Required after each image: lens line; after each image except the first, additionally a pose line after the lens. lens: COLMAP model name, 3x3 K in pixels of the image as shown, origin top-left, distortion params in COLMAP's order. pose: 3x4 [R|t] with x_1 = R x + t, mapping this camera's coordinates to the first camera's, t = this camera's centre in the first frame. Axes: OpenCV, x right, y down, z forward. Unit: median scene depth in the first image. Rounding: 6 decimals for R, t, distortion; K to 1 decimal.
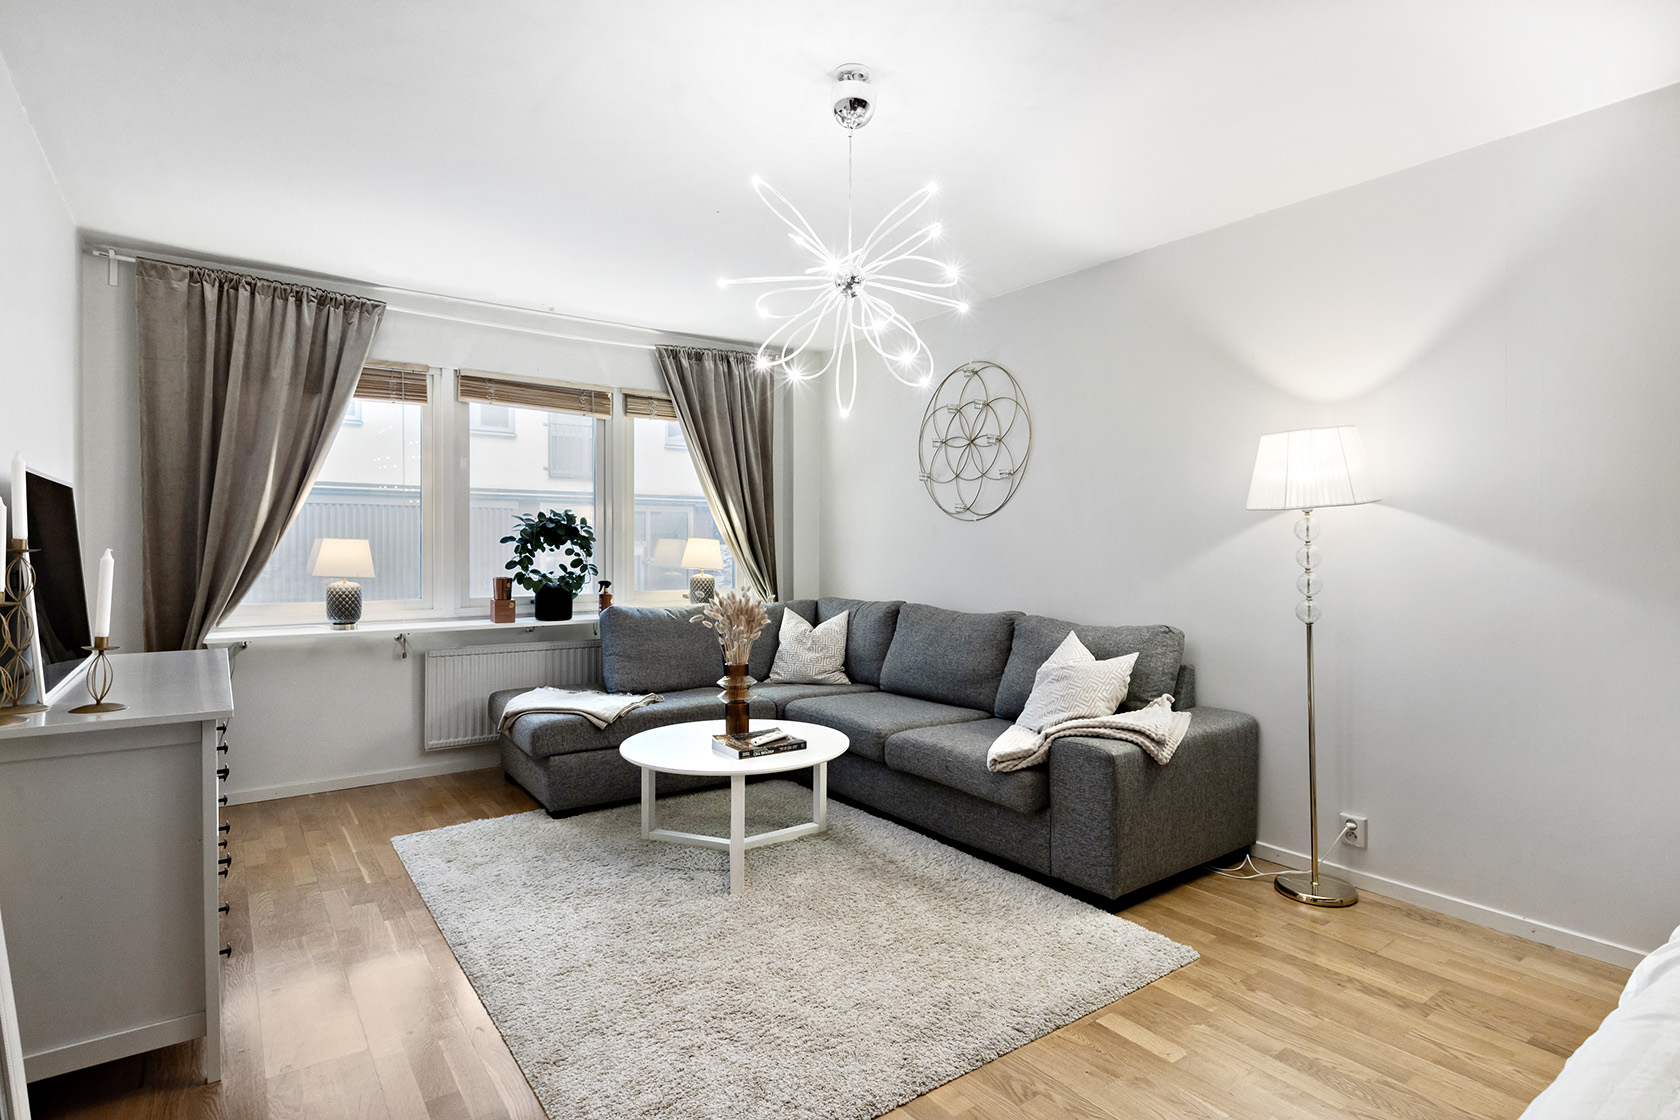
lens RADIAL K [[884.1, 0, 807.6], [0, 884.1, 545.4], [0, 0, 1]] dist [0.001435, 0.000043]
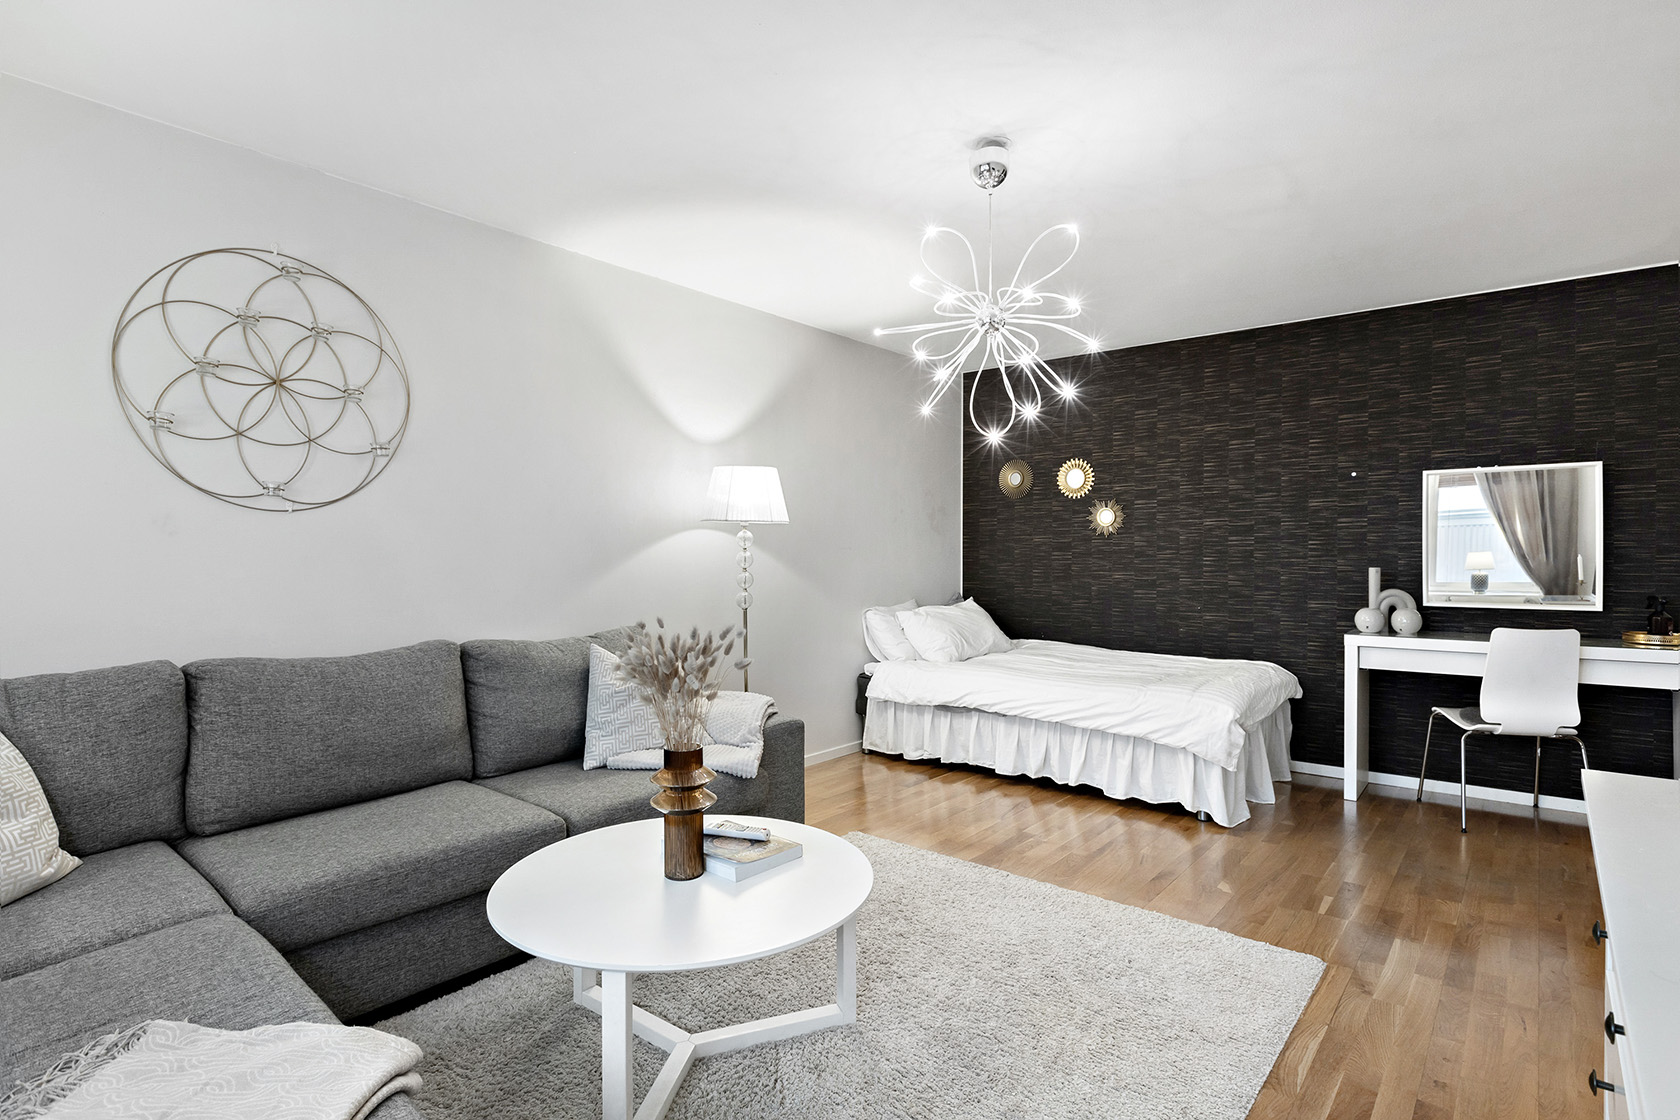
lens RADIAL K [[832.2, 0, 840.0], [0, 832.2, 560.0], [0, 0, 1]] dist [-0.000486, 0.000037]
pose [[-0.274474, -0.008880, 0.961554, -0.467644], [0.001227, 0.999953, 0.009585, -0.000404], [-0.961594, 0.003811, -0.274450, 0.781097]]
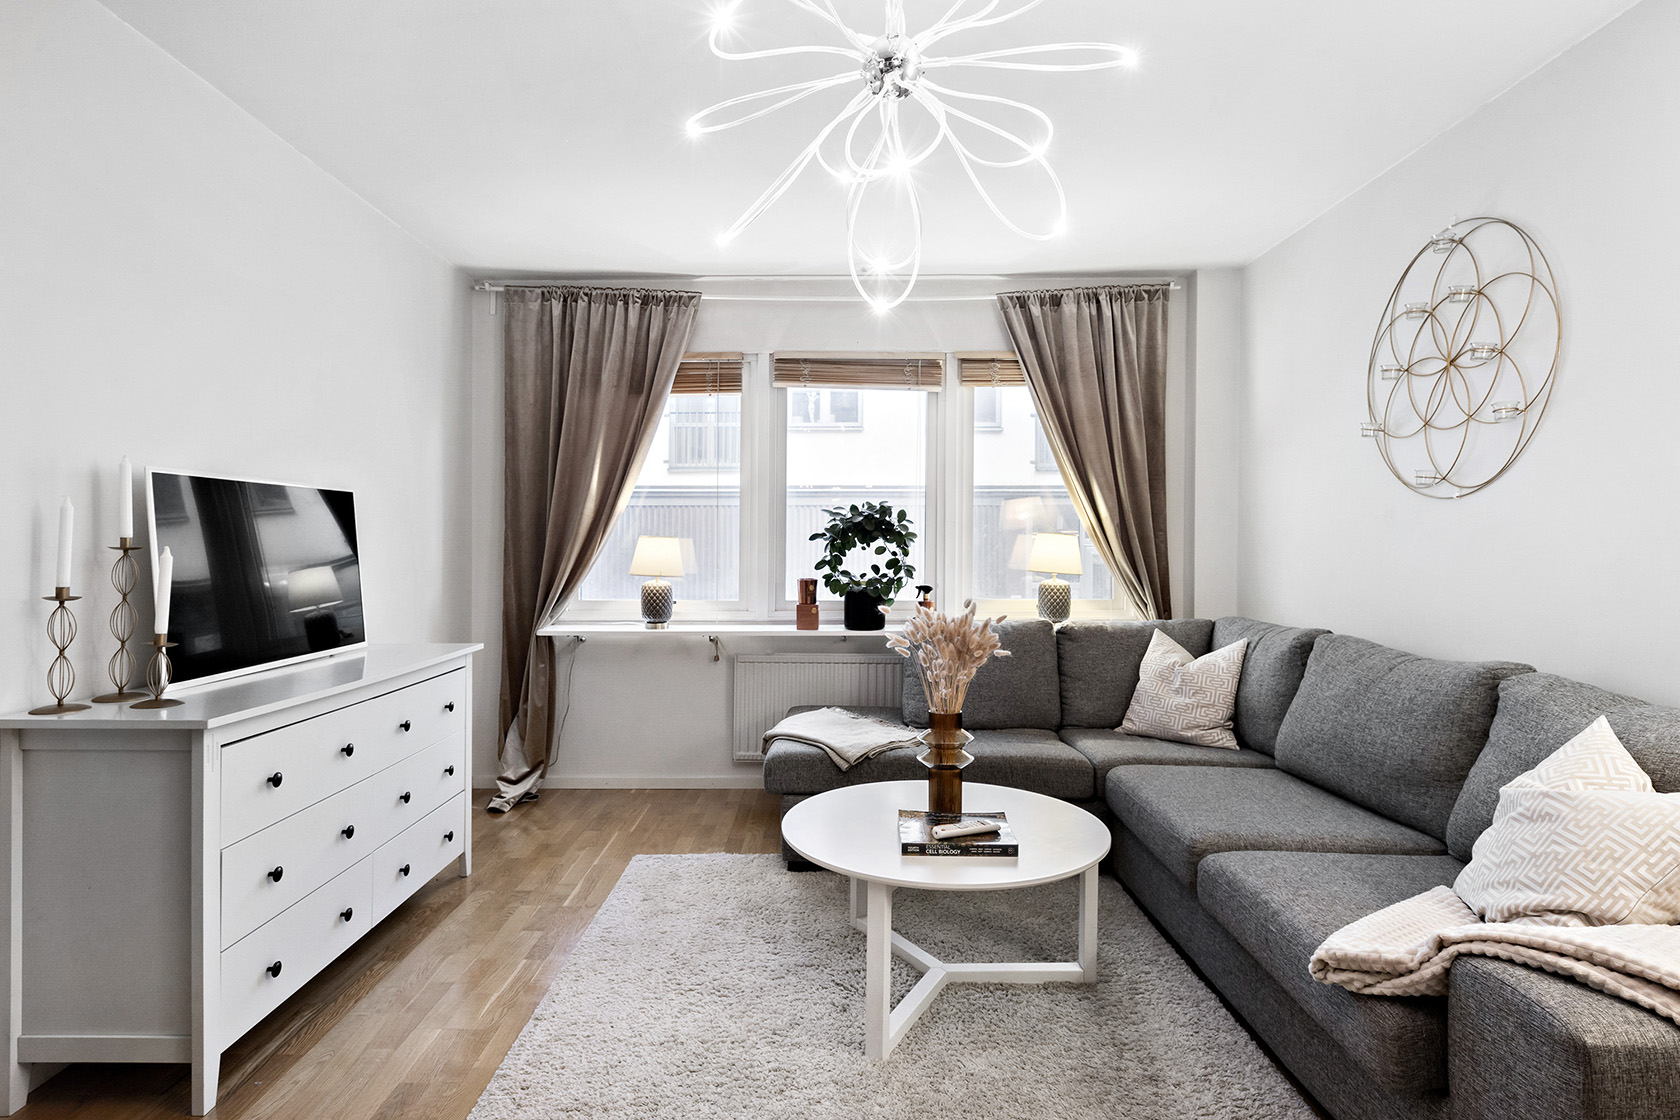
lens RADIAL K [[884.1, 0, 807.6], [0, 884.1, 545.4], [0, 0, 1]] dist [0.001435, 0.000043]
pose [[0.811464, -0.001061, -0.584402, 0.180383], [0.002040, 0.999997, 0.001017, 0.001555], [0.584399, -0.002017, 0.811464, 0.278398]]
